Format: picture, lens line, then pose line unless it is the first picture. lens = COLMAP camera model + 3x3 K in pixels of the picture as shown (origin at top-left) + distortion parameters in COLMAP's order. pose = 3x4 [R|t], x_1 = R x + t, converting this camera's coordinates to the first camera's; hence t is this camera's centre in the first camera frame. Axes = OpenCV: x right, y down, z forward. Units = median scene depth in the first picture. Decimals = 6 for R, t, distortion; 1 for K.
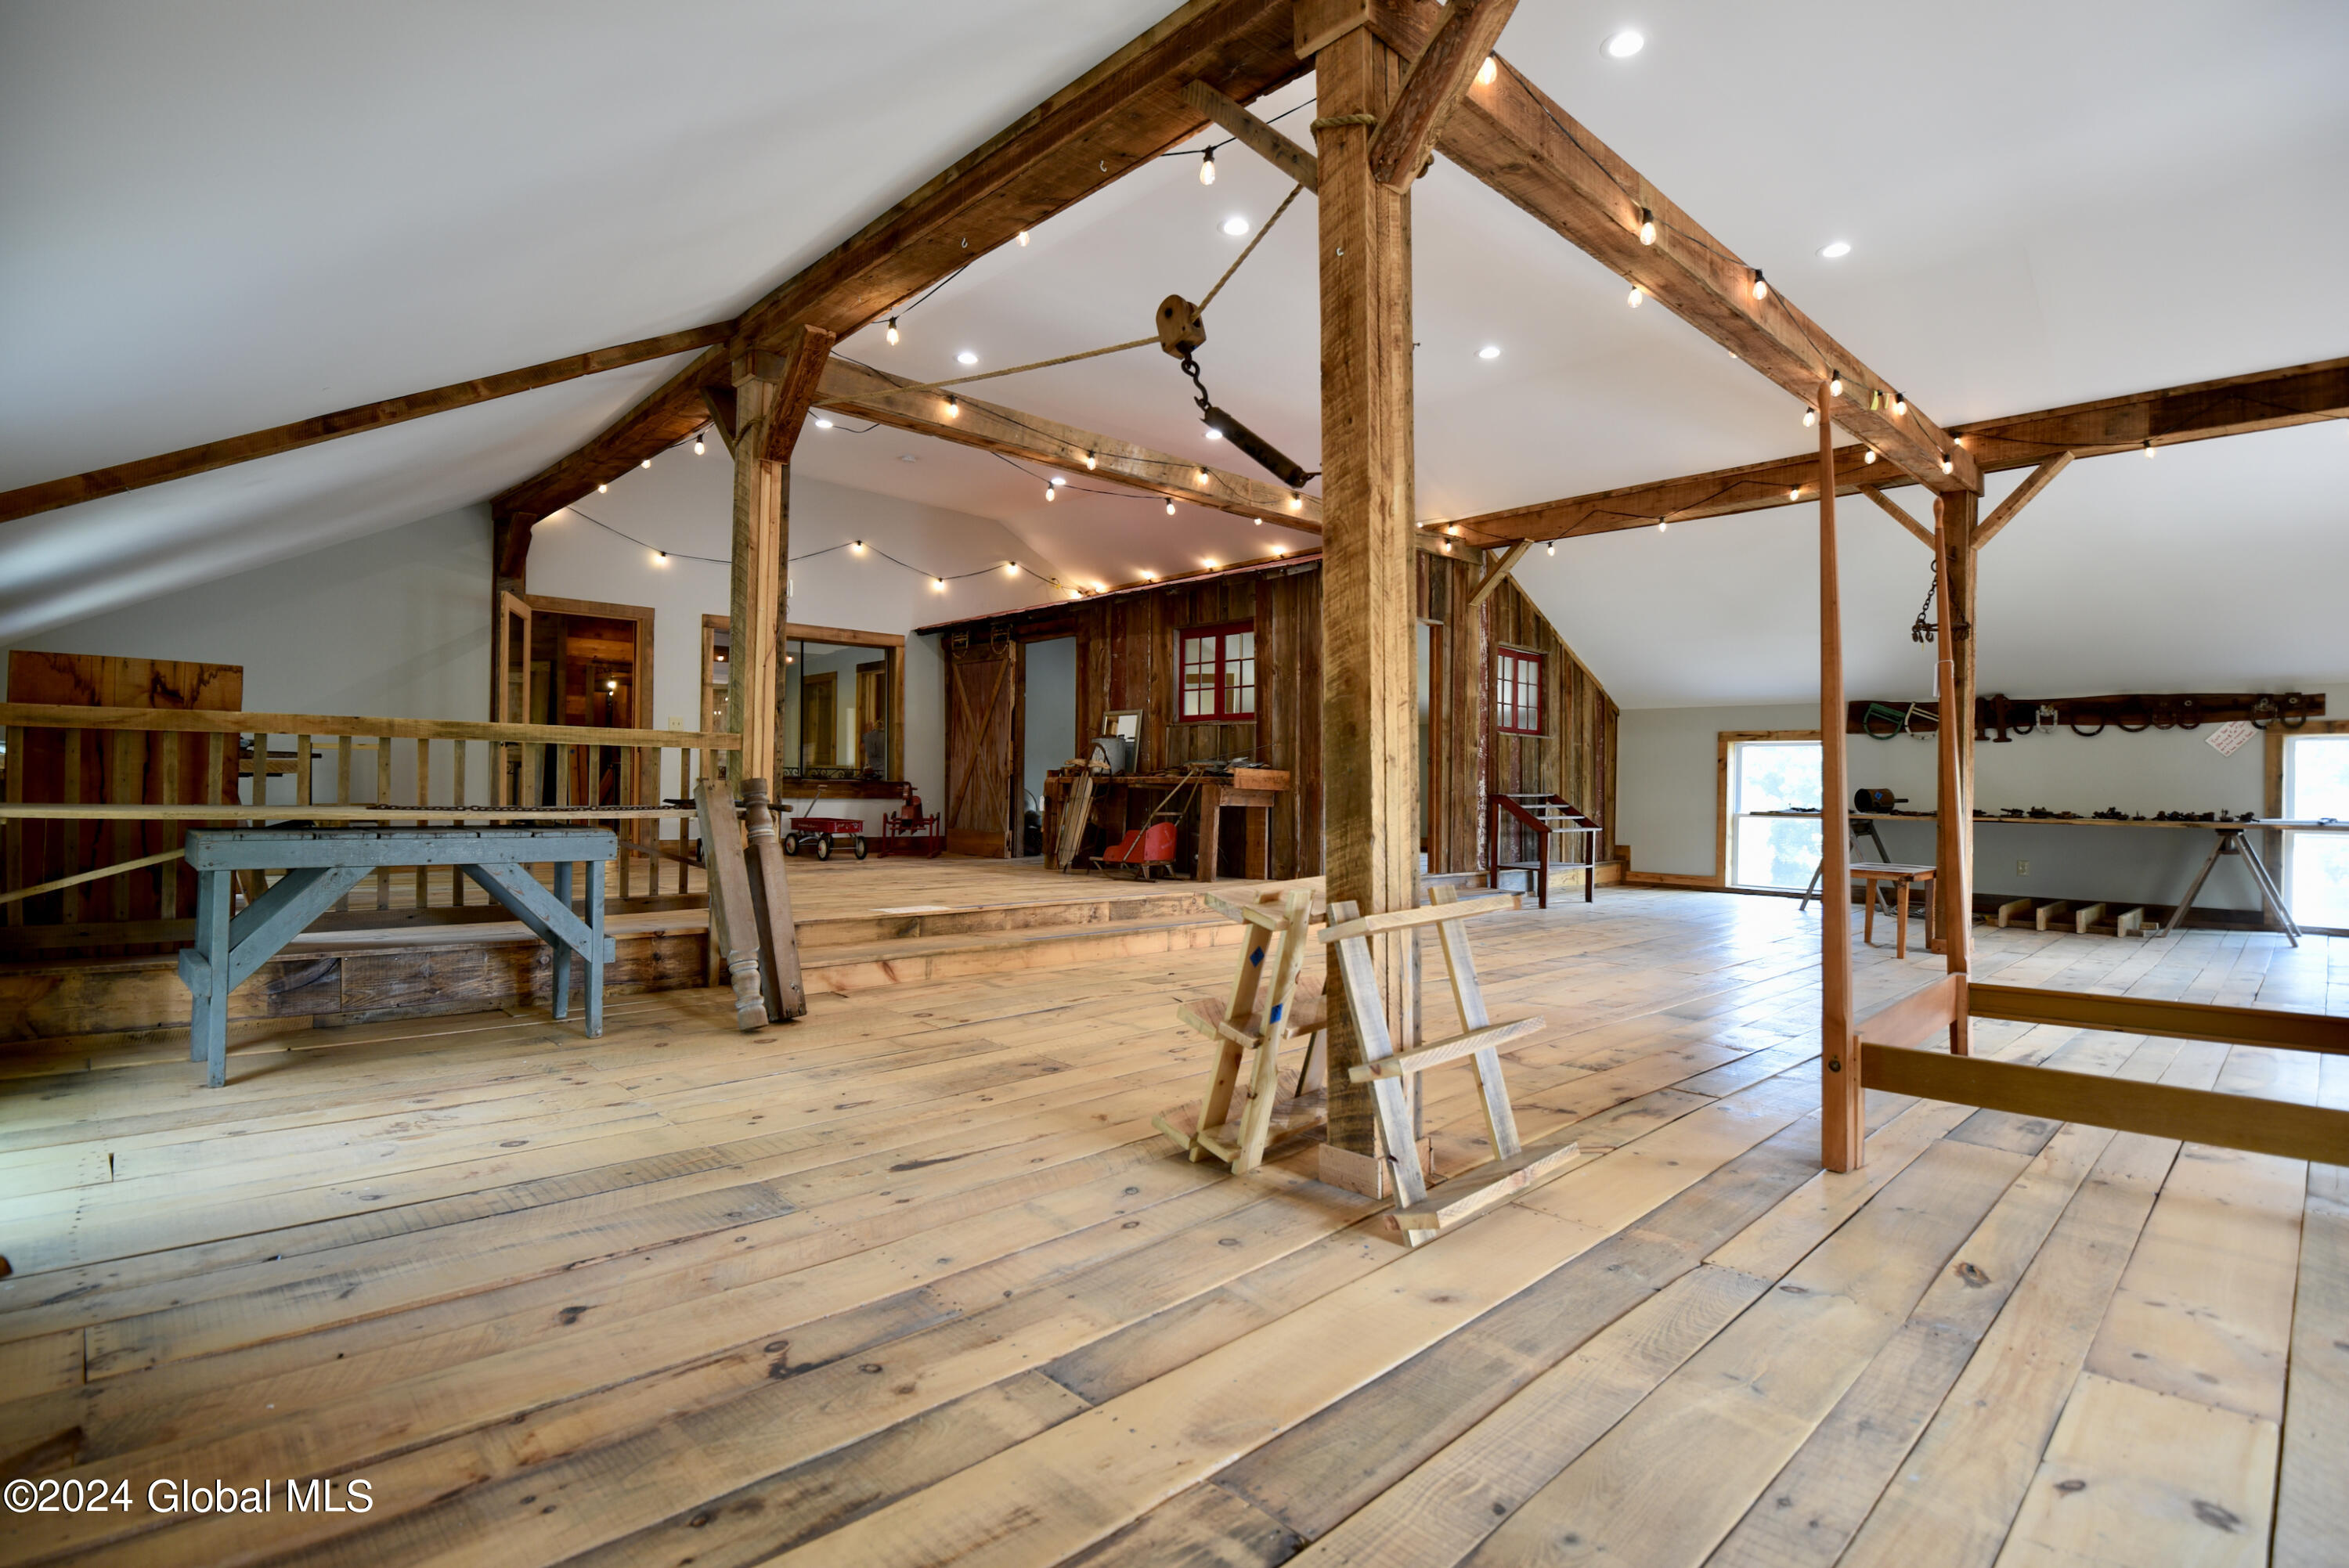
lens RADIAL K [[1148.0, 0, 1182.9], [0, 1148.0, 781.0], [0, 0, 1]] dist [-0.019510, -0.005948]
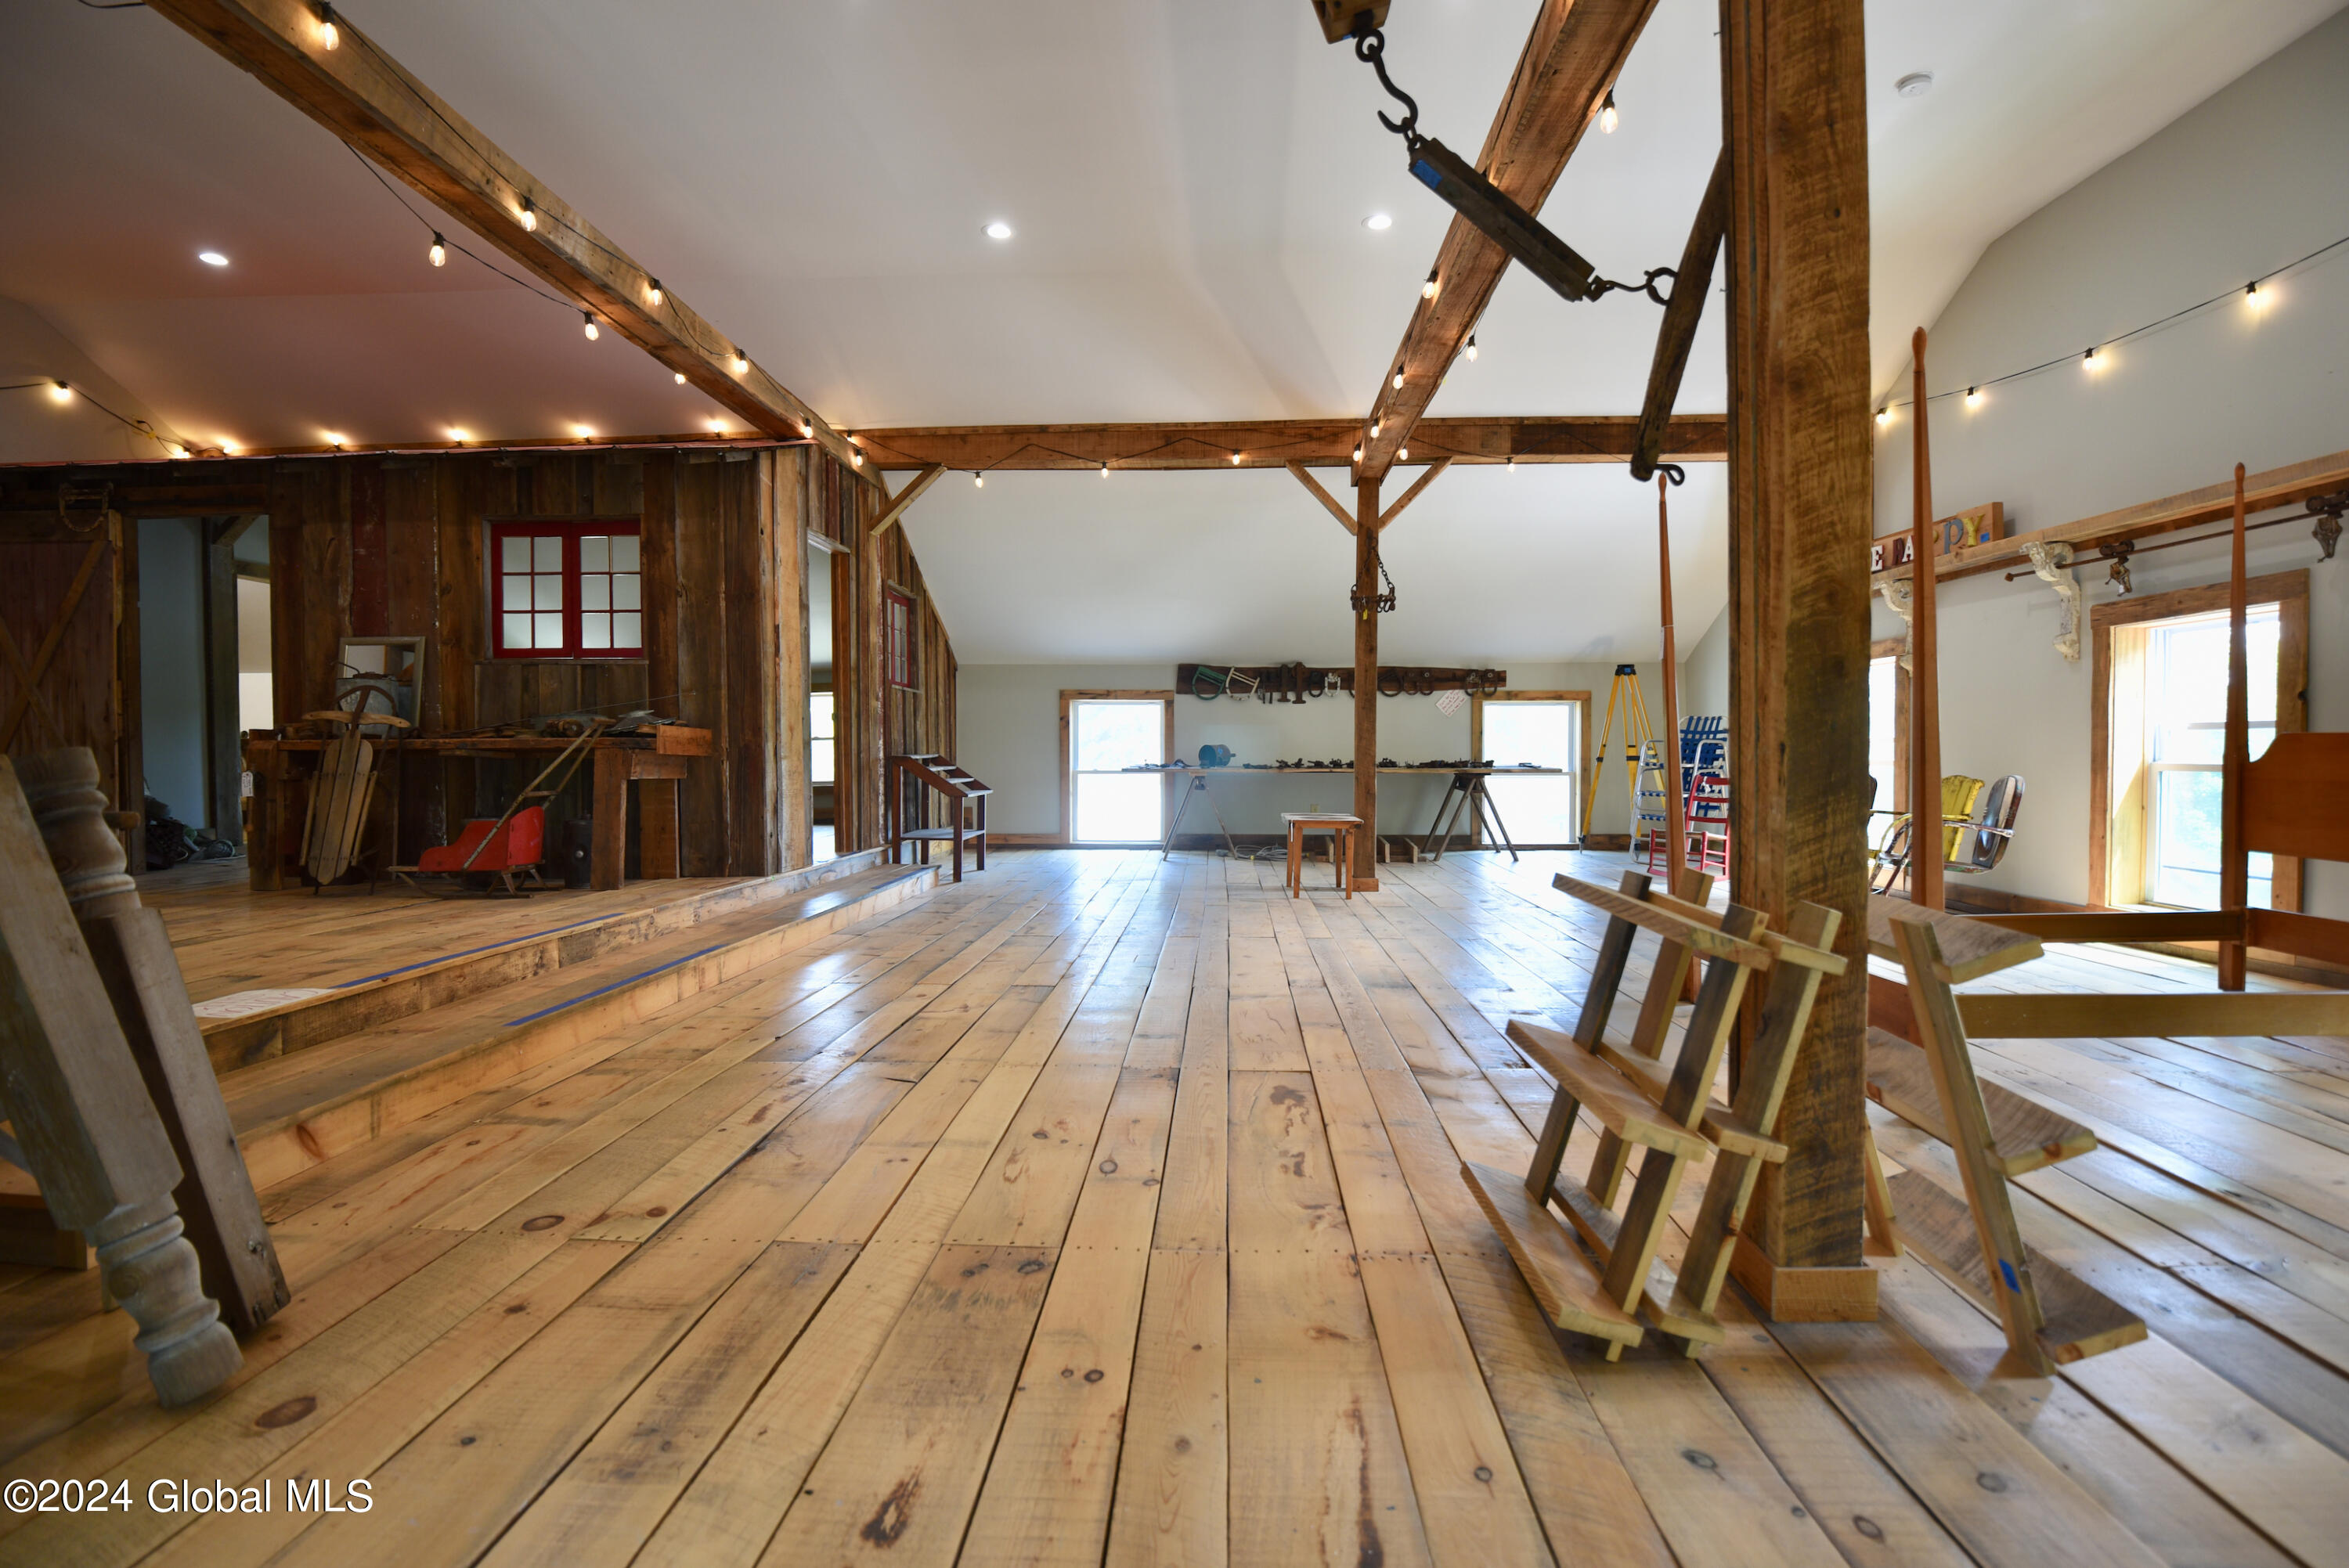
lens RADIAL K [[1148.0, 0, 1185.5], [0, 1148.0, 782.2], [0, 0, 1]] dist [-0.019510, -0.005948]
pose [[0.719657, -0.033055, 0.693542, -0.200129], [0.007336, 0.999172, 0.040010, -0.001924], [-0.694291, -0.023705, 0.719304, 0.254129]]
